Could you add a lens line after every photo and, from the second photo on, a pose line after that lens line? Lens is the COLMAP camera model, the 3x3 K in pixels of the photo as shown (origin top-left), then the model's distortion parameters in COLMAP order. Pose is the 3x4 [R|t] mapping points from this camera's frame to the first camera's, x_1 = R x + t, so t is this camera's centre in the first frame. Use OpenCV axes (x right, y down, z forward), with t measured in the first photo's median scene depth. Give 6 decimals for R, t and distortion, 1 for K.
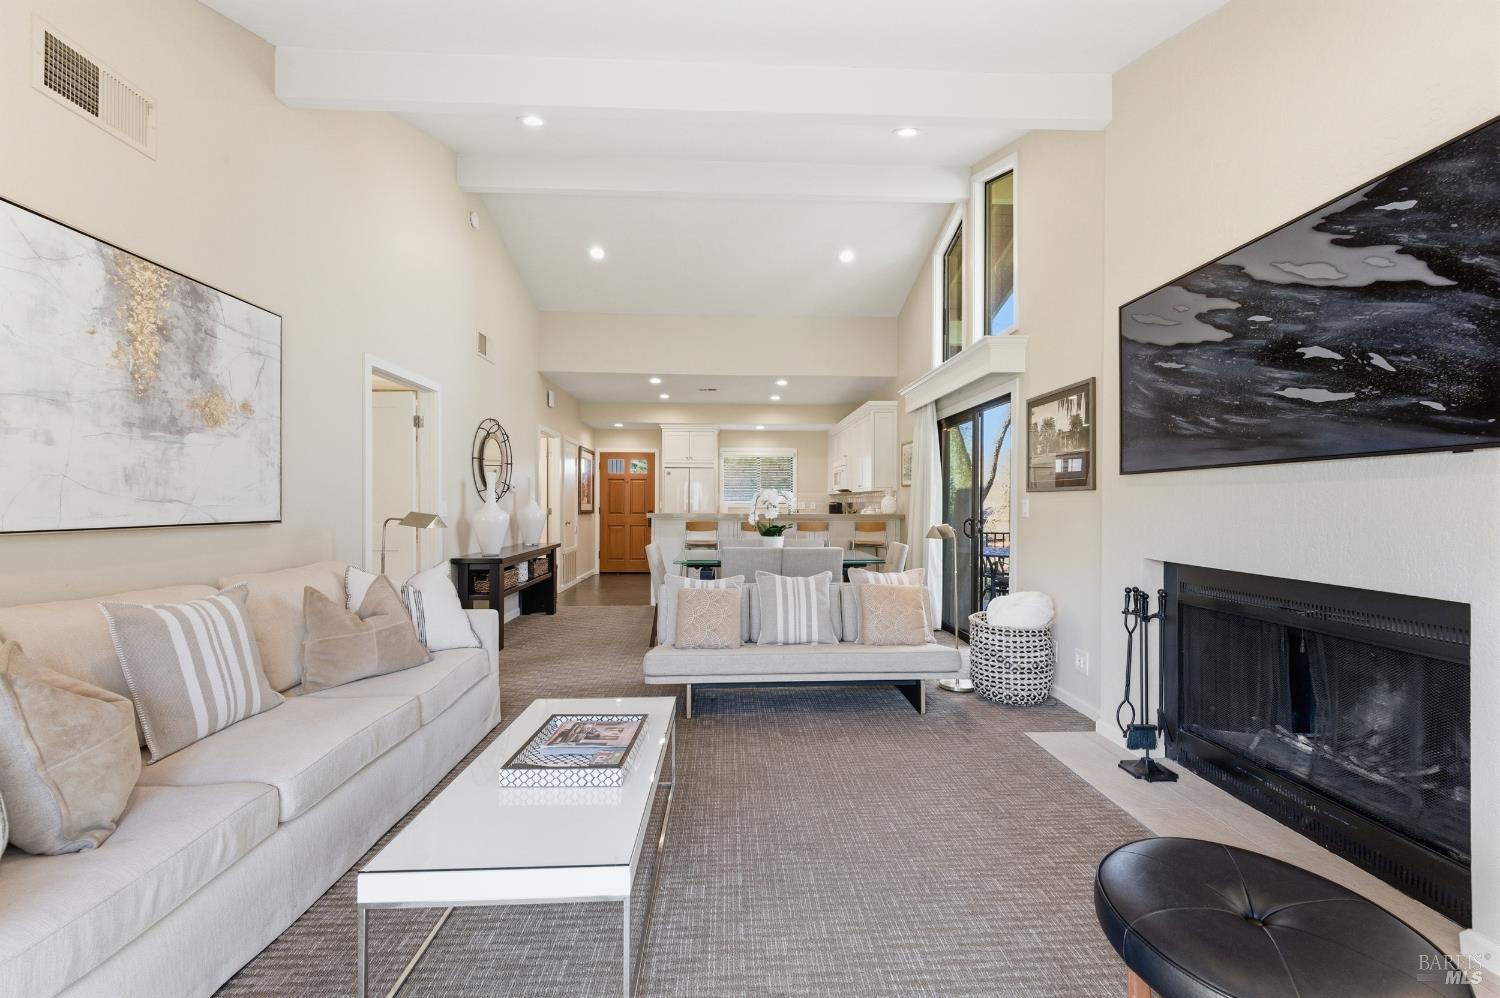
lens RADIAL K [[583.8, 0, 746.9], [0, 583.8, 500.7], [0, 0, 1]] dist [0.000400, -0.000431]
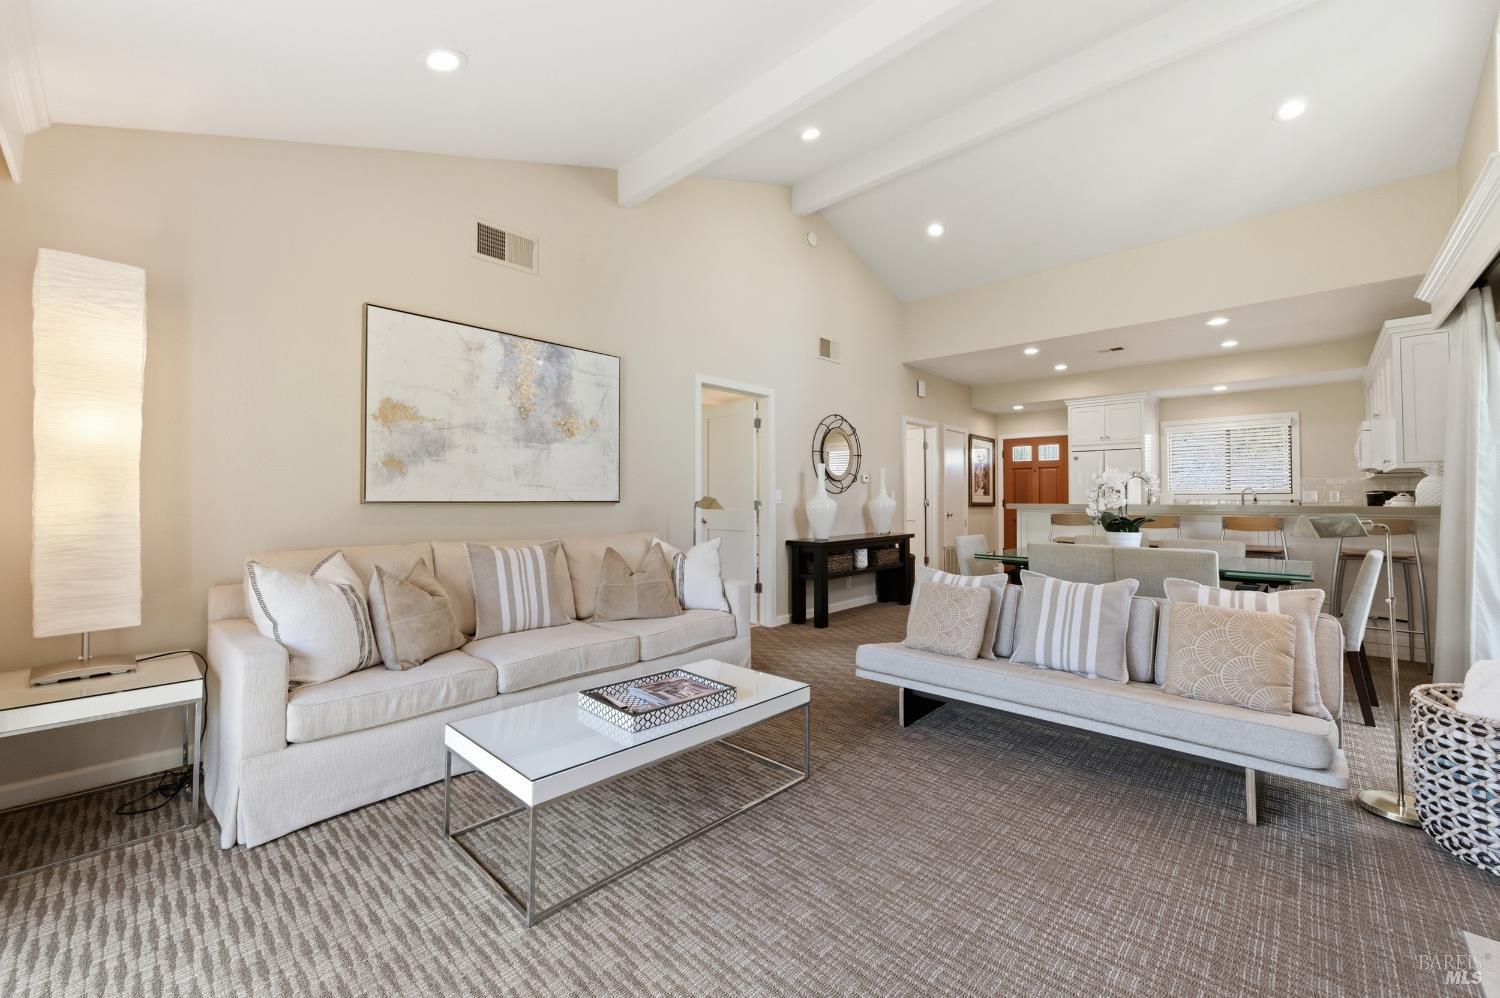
lens RADIAL K [[595.4, 0, 752.0], [0, 595.4, 485.6], [0, 0, 1]] dist [0.002698, -0.000142]
pose [[0.698862, -0.019379, -0.714994, 0.473146], [0.003910, 0.999721, -0.023274, 0.032324], [0.715246, 0.013470, 0.698743, 0.234247]]
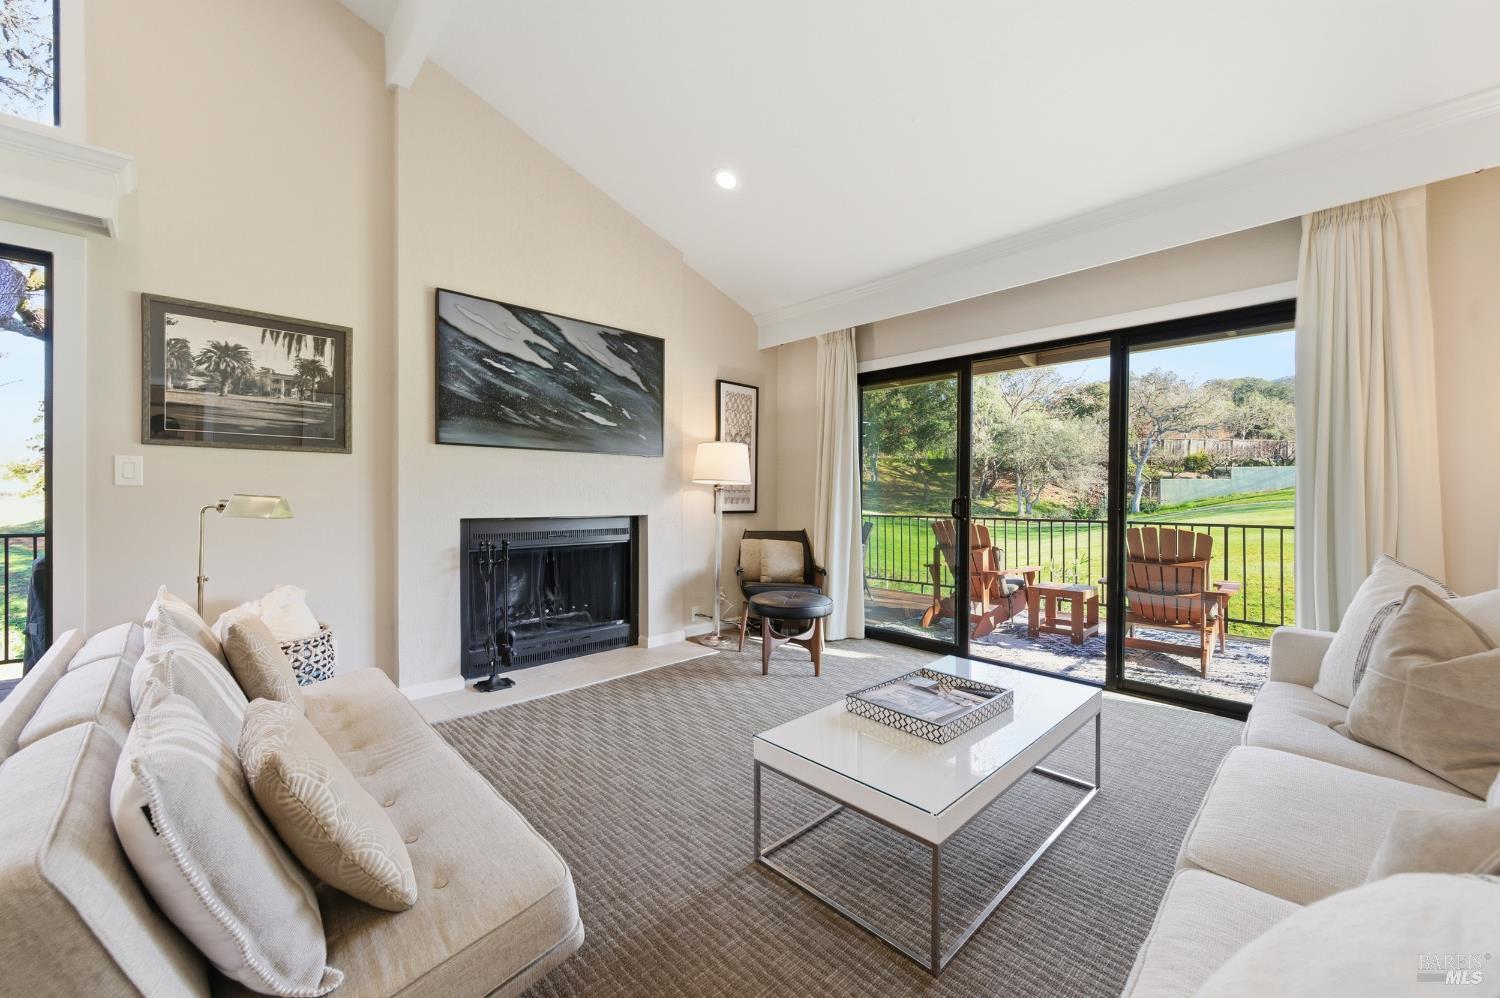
lens RADIAL K [[587.3, 0, 751.9], [0, 587.3, 503.3], [0, 0, 1]] dist [-0.002208, -0.000056]
pose [[-0.666429, -0.015539, 0.745407, -0.591569], [-0.010545, 0.999879, 0.011416, 0.049476], [-0.745494, -0.000252, -0.666512, 1.363047]]
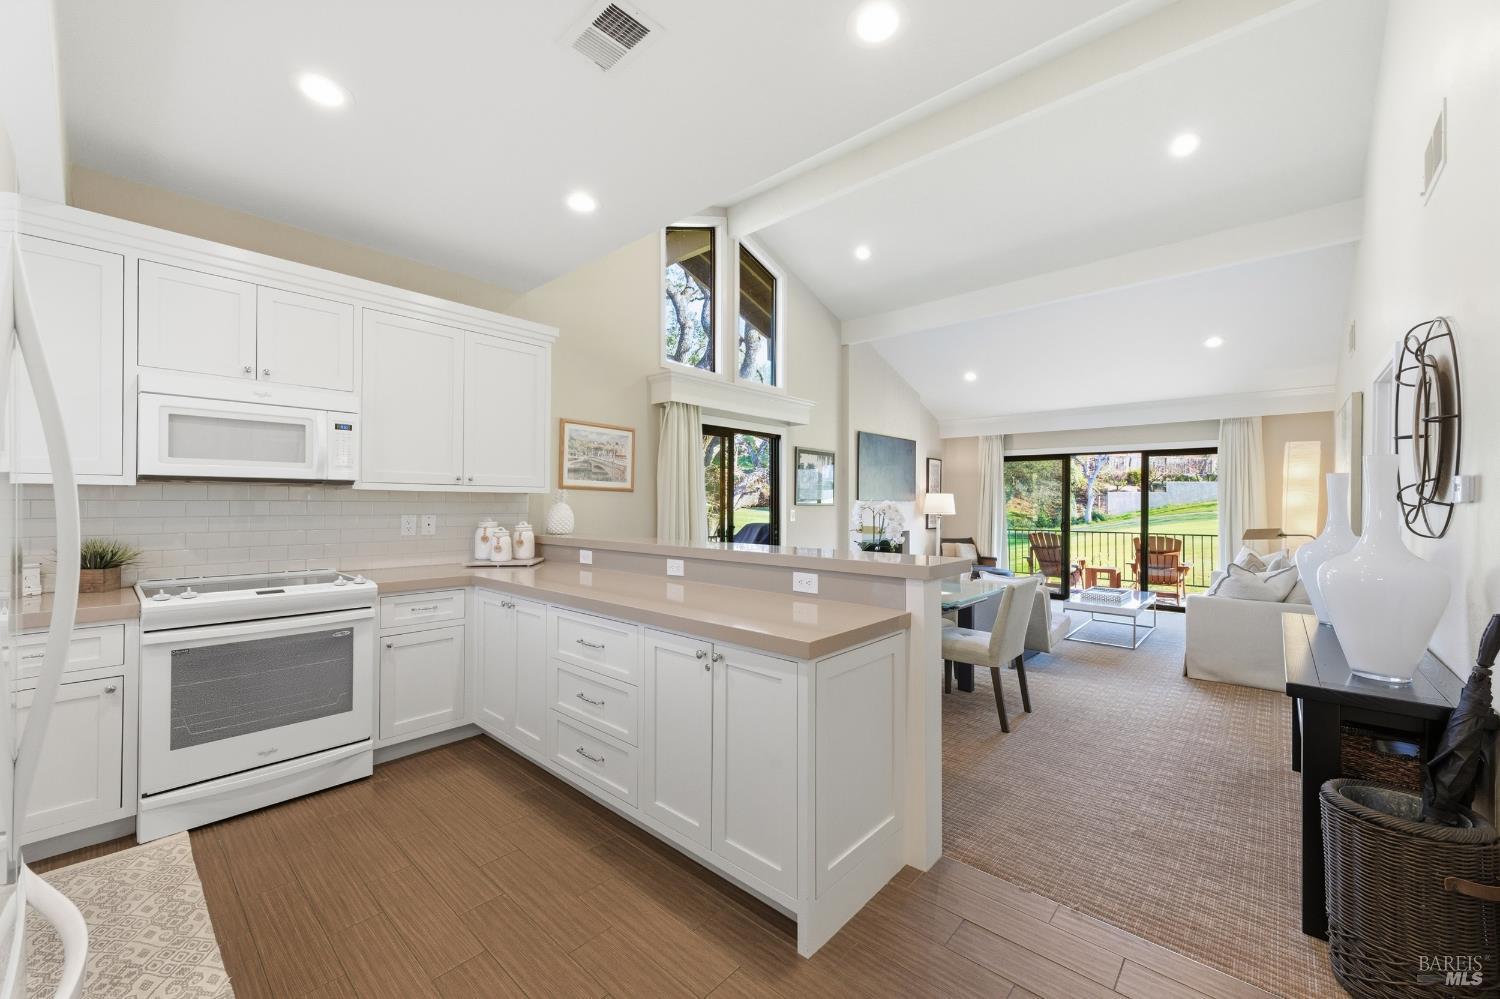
lens RADIAL K [[583.8, 0, 746.9], [0, 583.8, 501.2], [0, 0, 1]] dist [0.000400, -0.000431]
pose [[-0.715444, -0.005062, 0.698652, -0.768932], [-0.012118, 0.999913, -0.005165, -0.022789], [-0.698565, -0.012161, -0.715443, 3.247229]]
